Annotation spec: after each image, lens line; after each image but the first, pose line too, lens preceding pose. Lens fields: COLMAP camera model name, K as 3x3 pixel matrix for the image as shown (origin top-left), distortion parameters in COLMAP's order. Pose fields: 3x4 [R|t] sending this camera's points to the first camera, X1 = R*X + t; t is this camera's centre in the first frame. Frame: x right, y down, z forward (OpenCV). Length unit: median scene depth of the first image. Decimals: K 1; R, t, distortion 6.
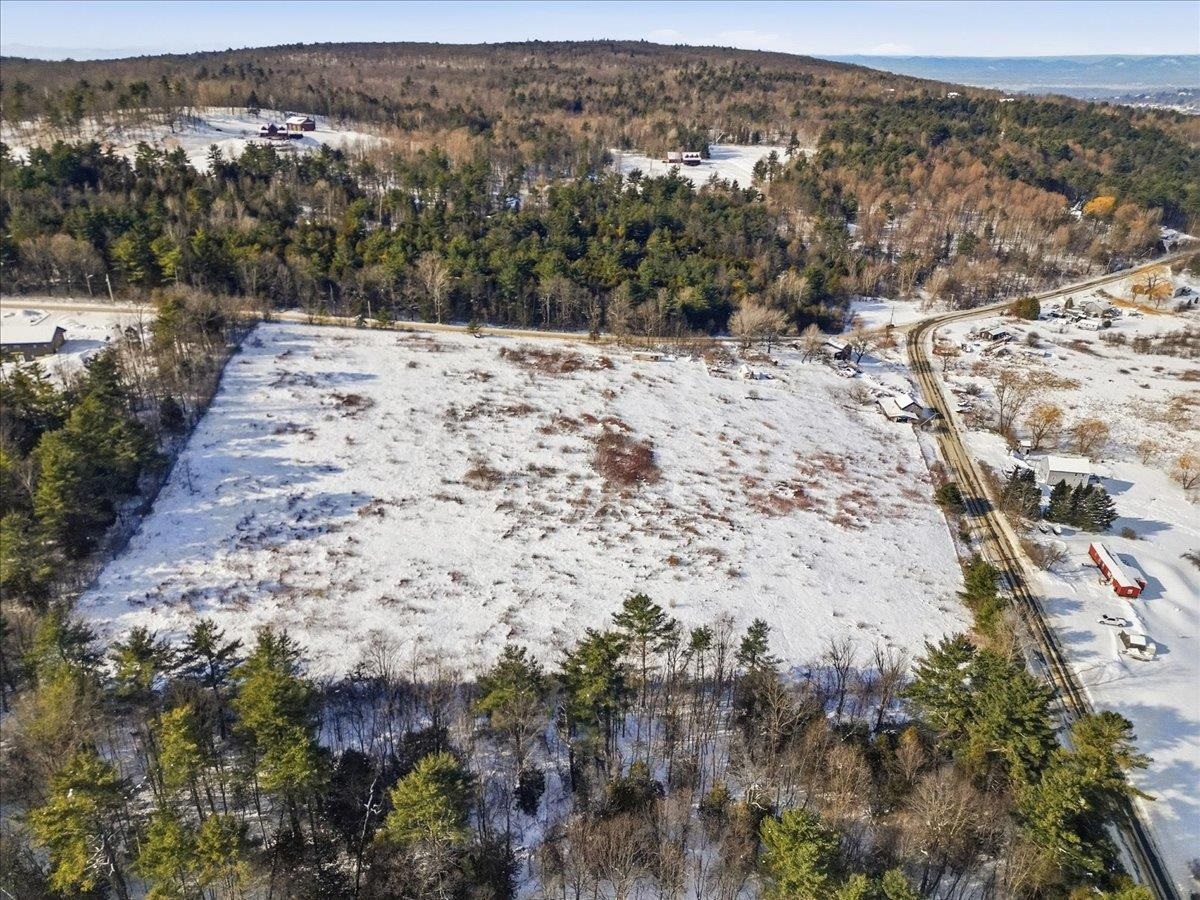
lens RADIAL K [[832.1, 0, 593.8], [0, 832.1, 443.4], [0, 0, 1]] dist [0.080444, -0.059252]
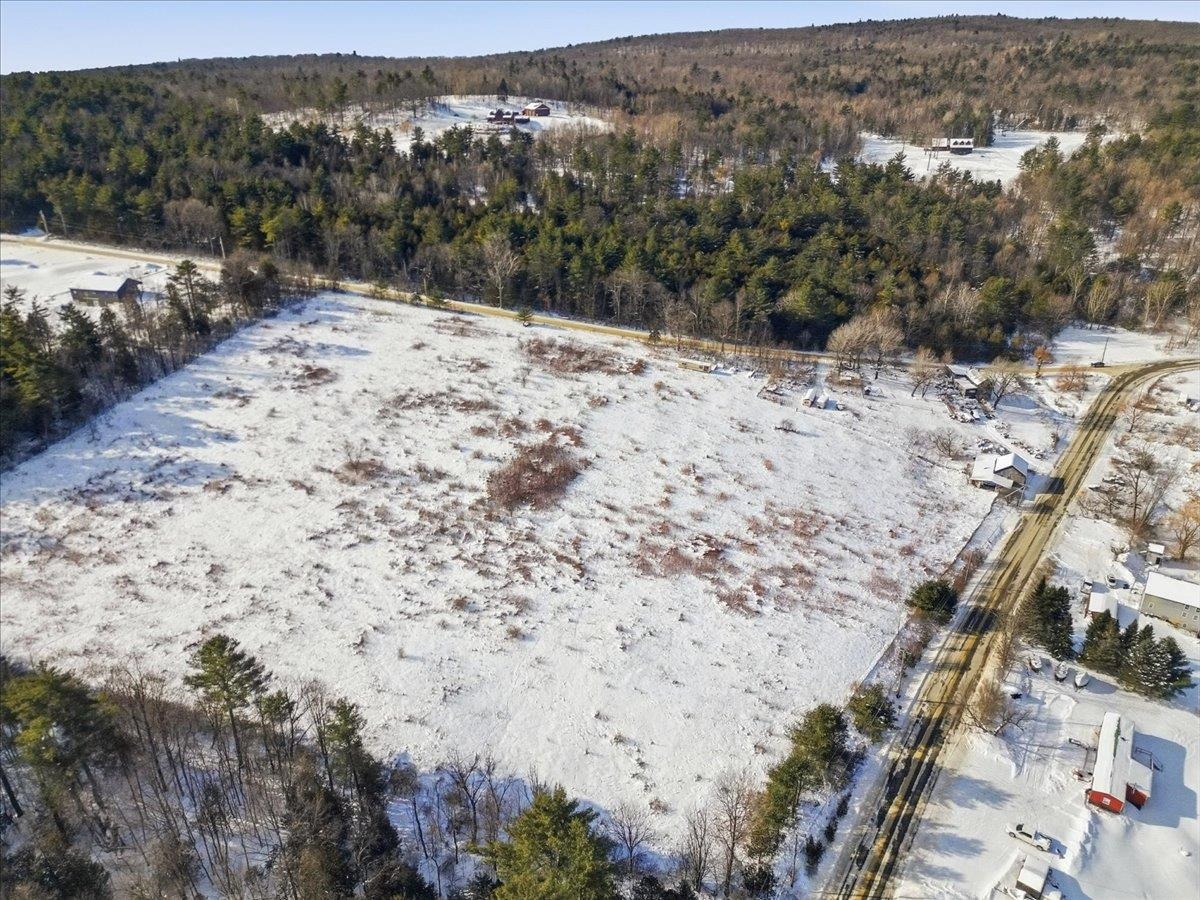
lens RADIAL K [[832.1, 0, 595.7], [0, 832.1, 442.2], [0, 0, 1]] dist [0.080444, -0.059252]
pose [[0.917397, 0.145639, -0.370367, 0.351471], [-0.143358, 0.989092, 0.033842, -0.046655], [0.371256, 0.022049, 0.928269, 0.182498]]
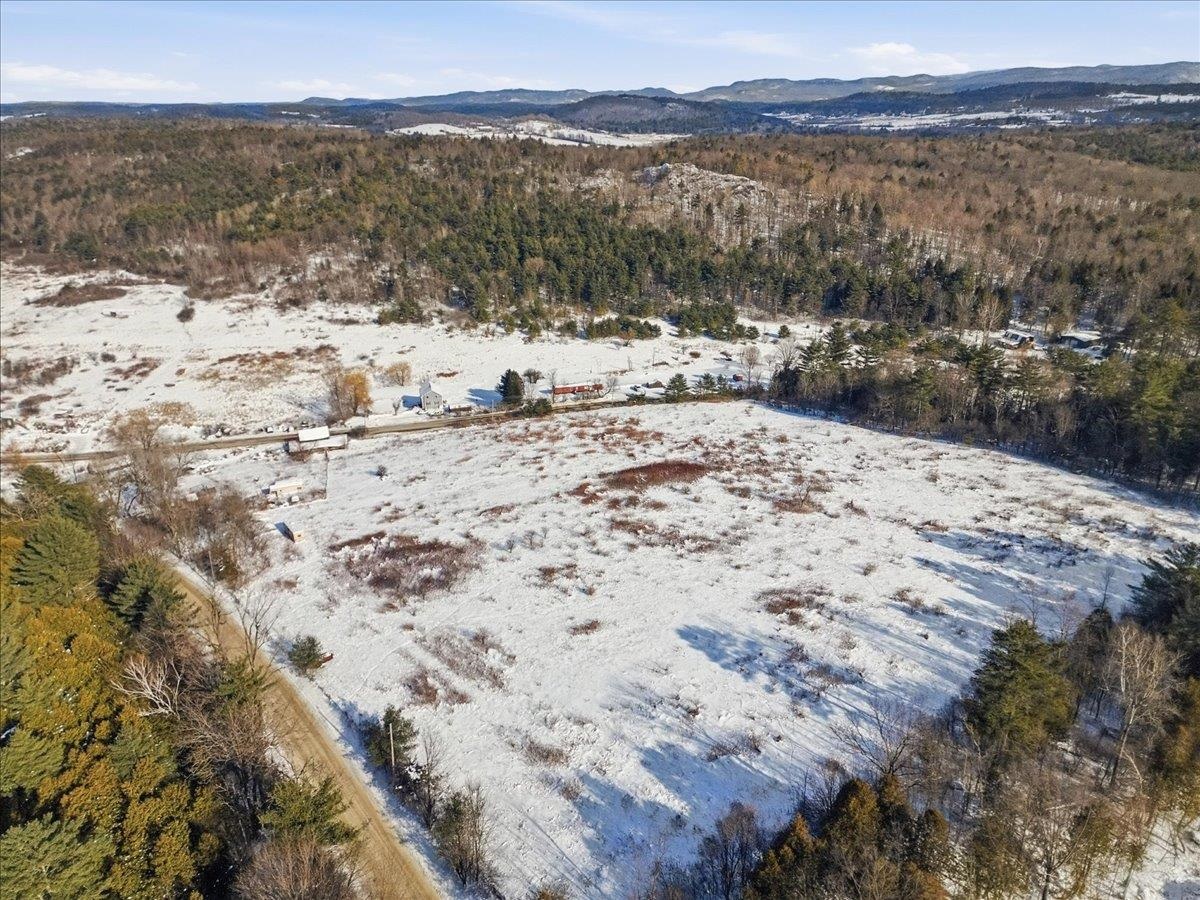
lens RADIAL K [[832.1, 0, 598.7], [0, 832.1, 451.3], [0, 0, 1]] dist [0.080444, -0.059252]
pose [[-0.432315, -0.355159, 0.828834, -0.632870], [0.368144, 0.769555, 0.521780, -0.463726], [-0.823149, 0.530704, -0.201940, 1.059030]]
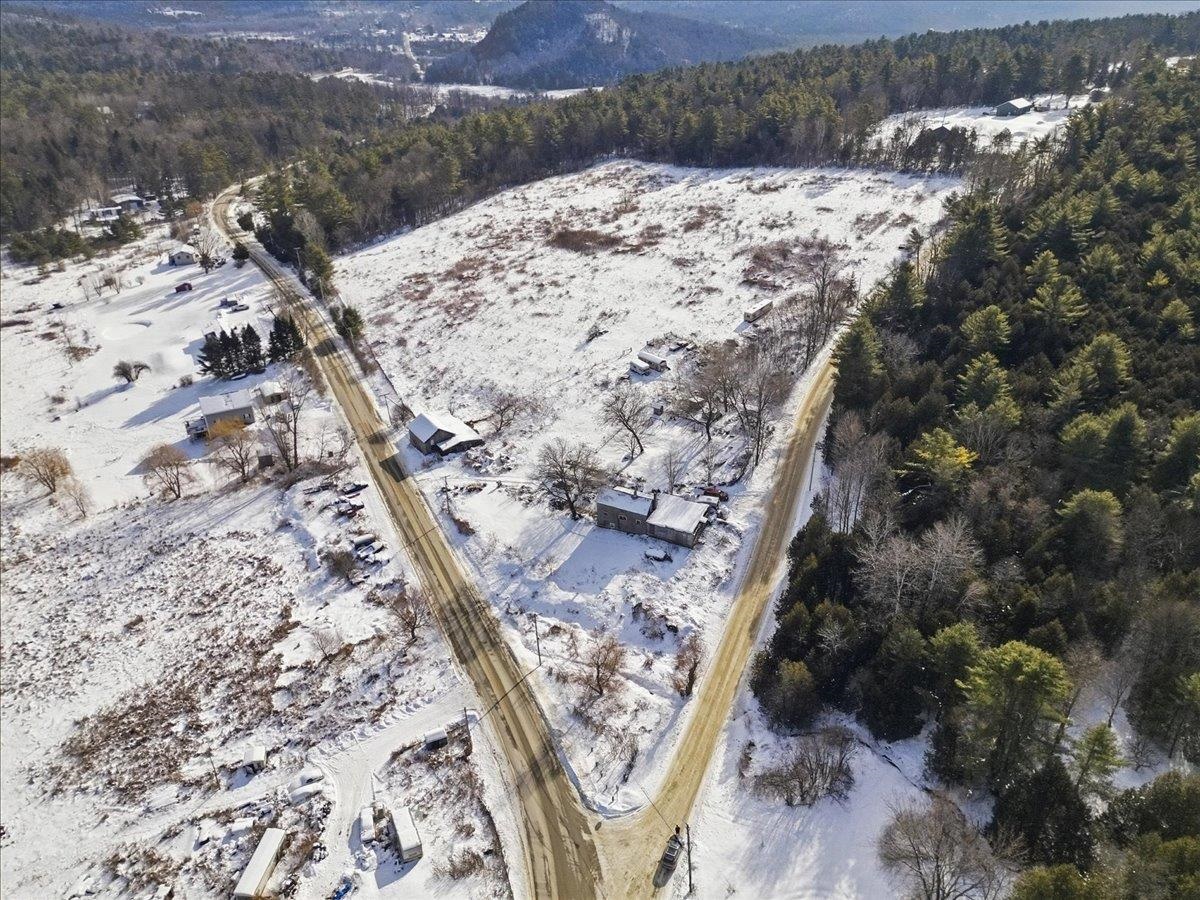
lens RADIAL K [[832.1, 0, 600.0], [0, 832.1, 454.1], [0, 0, 1]] dist [0.080444, -0.059252]
pose [[-0.773945, 0.301373, -0.556941, 0.721136], [-0.251235, 0.661185, 0.706906, -0.589363], [0.581283, 0.687029, -0.436005, 1.546706]]
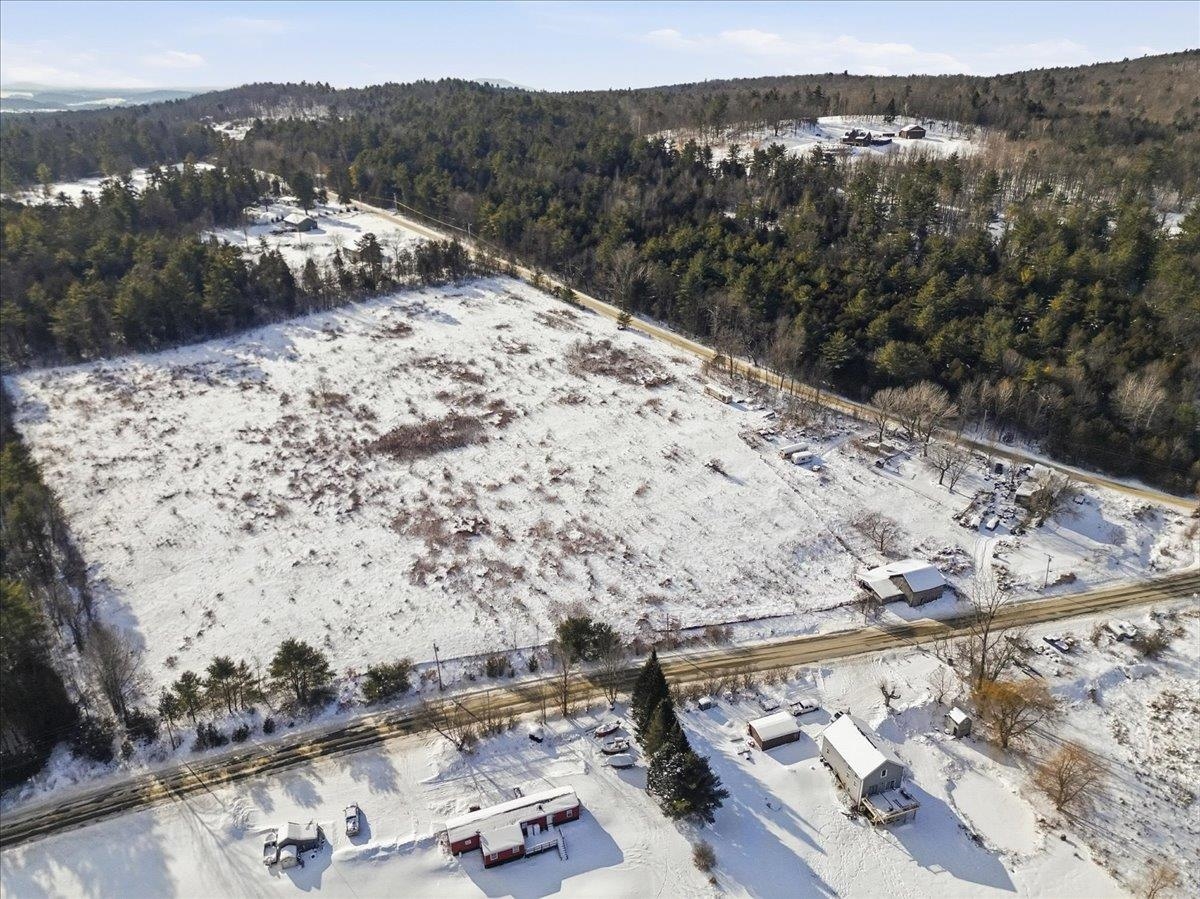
lens RADIAL K [[832.1, 0, 600.5], [0, 832.1, 444.4], [0, 0, 1]] dist [0.080444, -0.059252]
pose [[0.502343, 0.330679, -0.798938, 0.816445], [-0.345271, 0.923835, 0.165279, -0.181773], [0.792741, 0.192824, 0.578256, 0.492563]]
